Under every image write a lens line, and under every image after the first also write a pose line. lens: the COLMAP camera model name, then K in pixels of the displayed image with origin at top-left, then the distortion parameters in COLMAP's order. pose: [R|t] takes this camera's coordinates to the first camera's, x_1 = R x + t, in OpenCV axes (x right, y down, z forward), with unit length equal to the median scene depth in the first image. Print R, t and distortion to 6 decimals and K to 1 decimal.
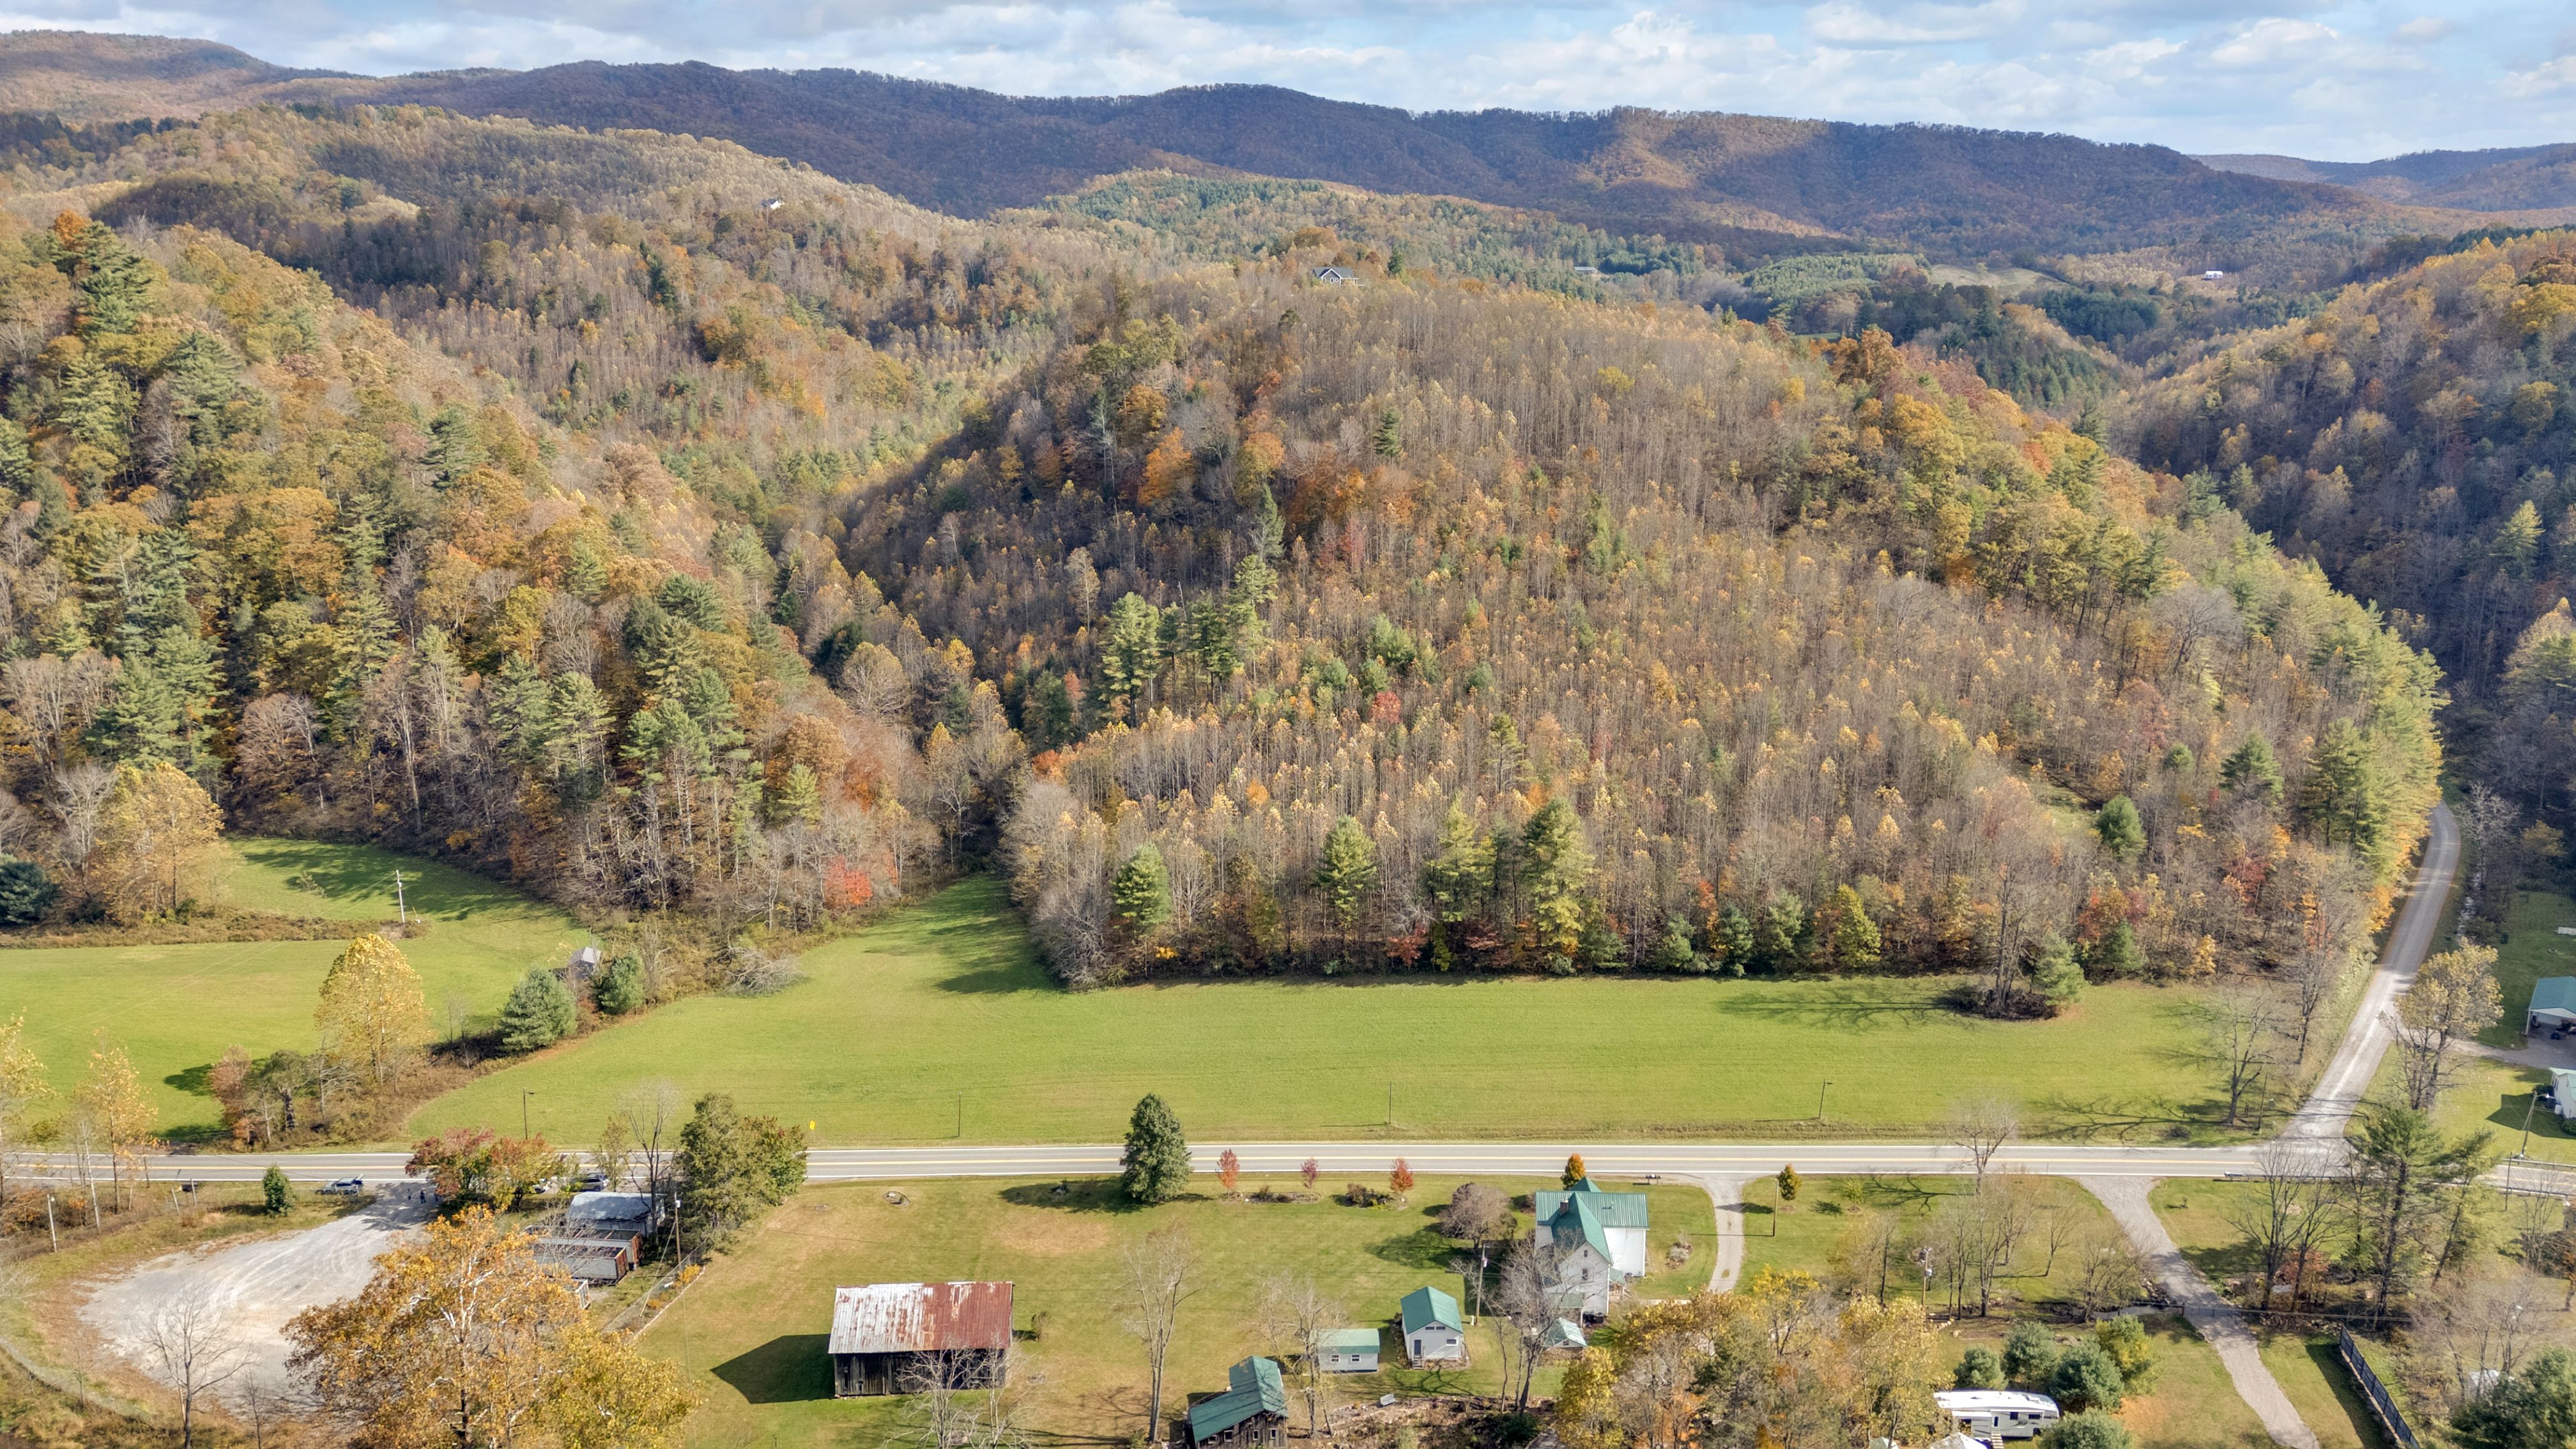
lens RADIAL K [[1857.6, 0, 1279.6], [0, 1857.6, 717.1], [0, 0, 1]] dist [0.075857, -0.076790]
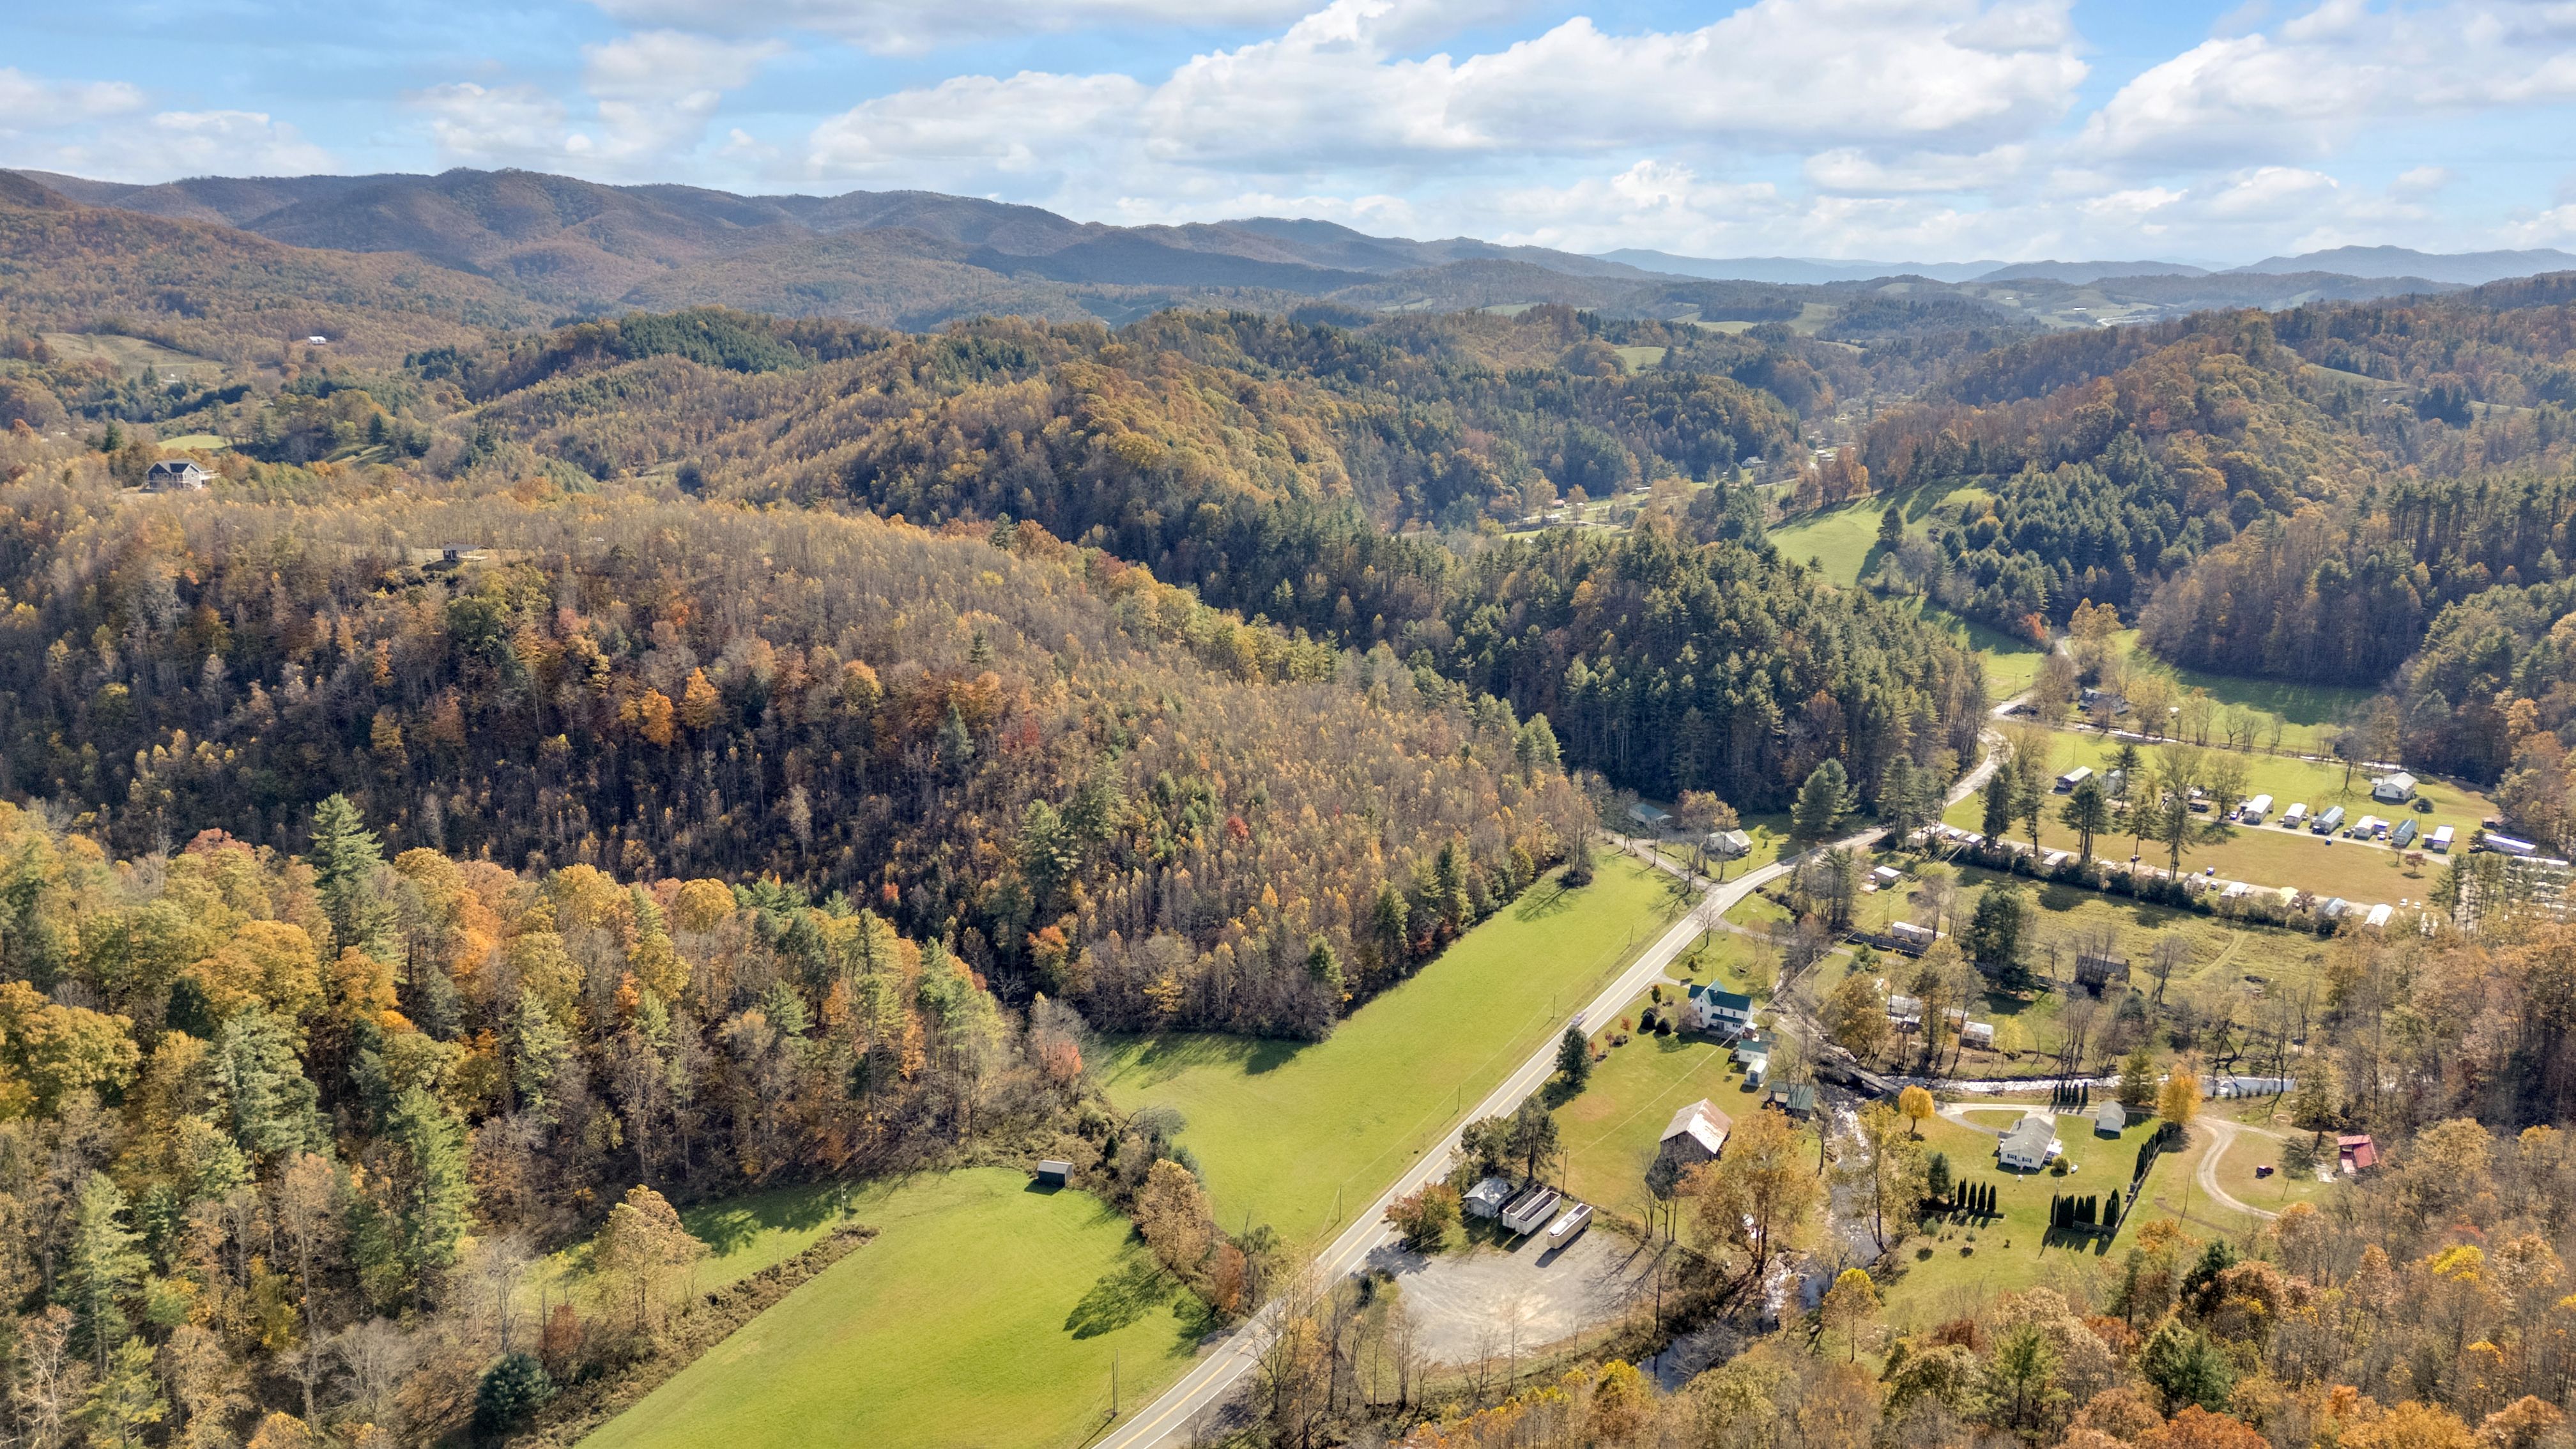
lens RADIAL K [[1857.6, 0, 1292.8], [0, 1857.6, 715.5], [0, 0, 1]] dist [0.075857, -0.076790]
pose [[0.456075, -0.189982, 0.869427, -1.460790], [0.192126, 0.974929, 0.112252, -0.304319], [-0.868955, 0.115844, 0.481141, 0.243090]]
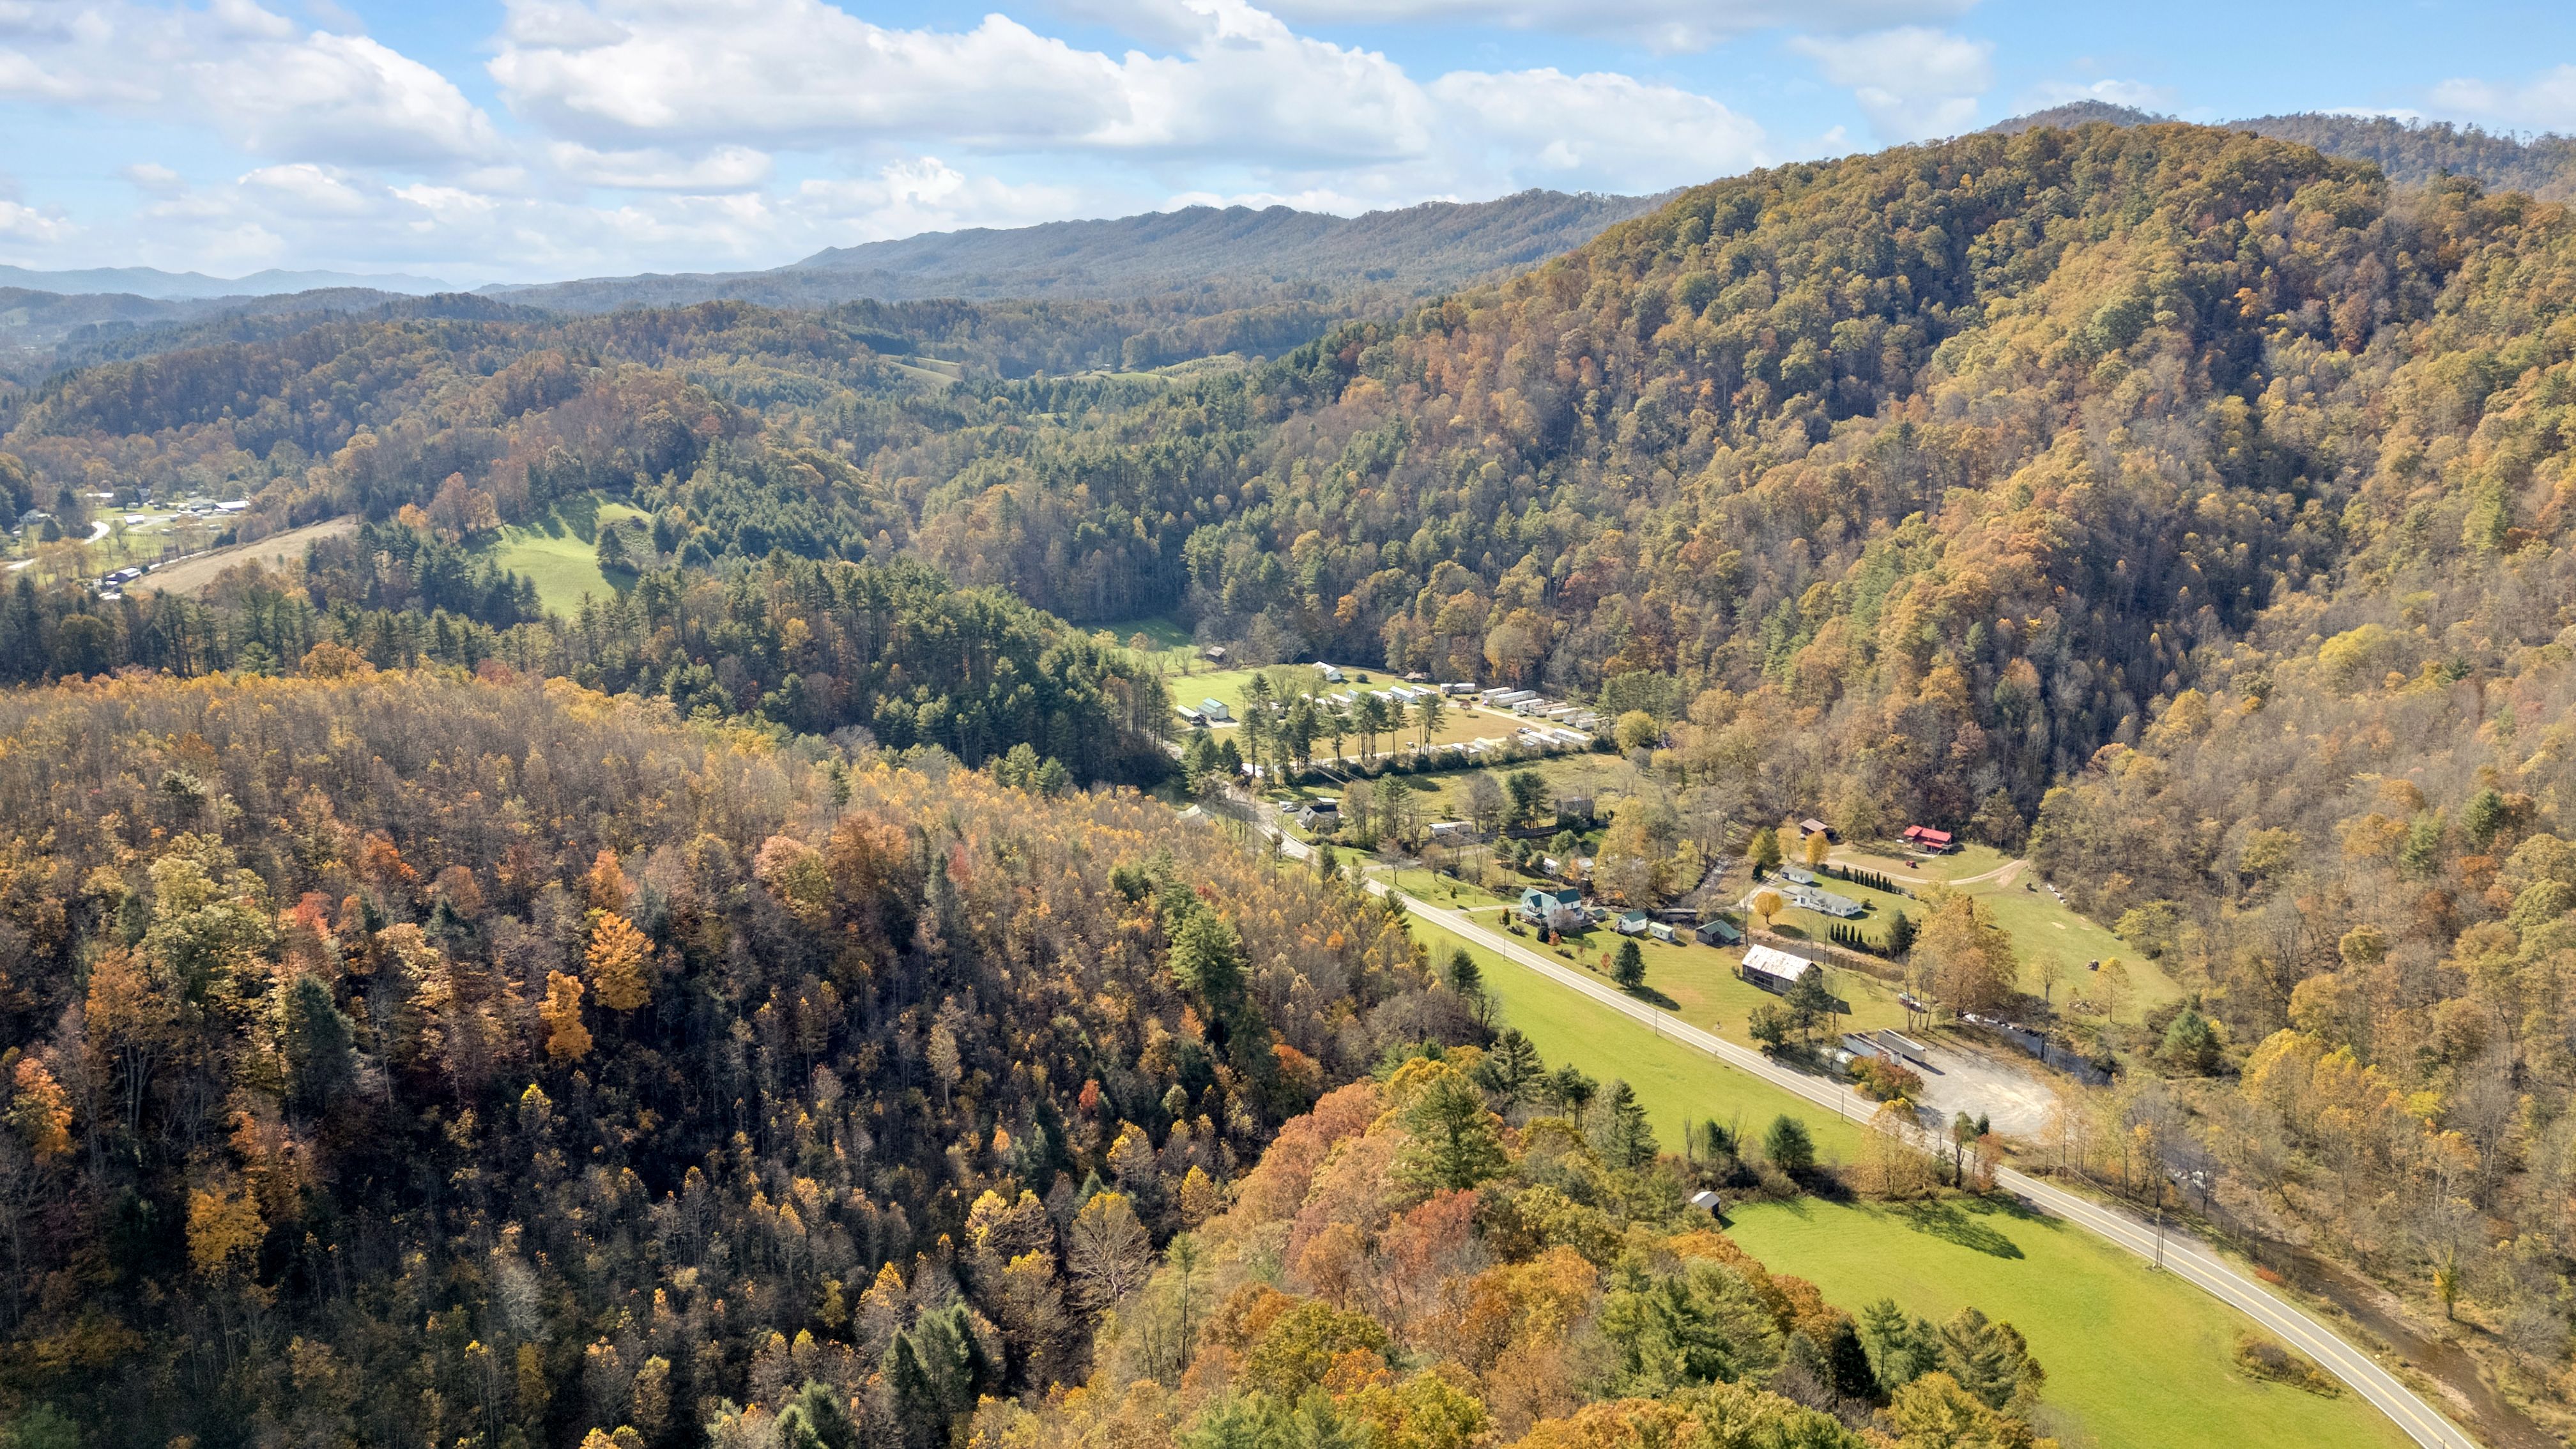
lens RADIAL K [[1857.6, 0, 1278.5], [0, 1857.6, 747.0], [0, 0, 1]] dist [0.075857, -0.076790]
pose [[-0.595252, -0.175731, 0.784088, -1.208628], [0.187084, 0.918668, 0.347921, -0.669588], [-0.781457, 0.353791, -0.513962, 1.896865]]
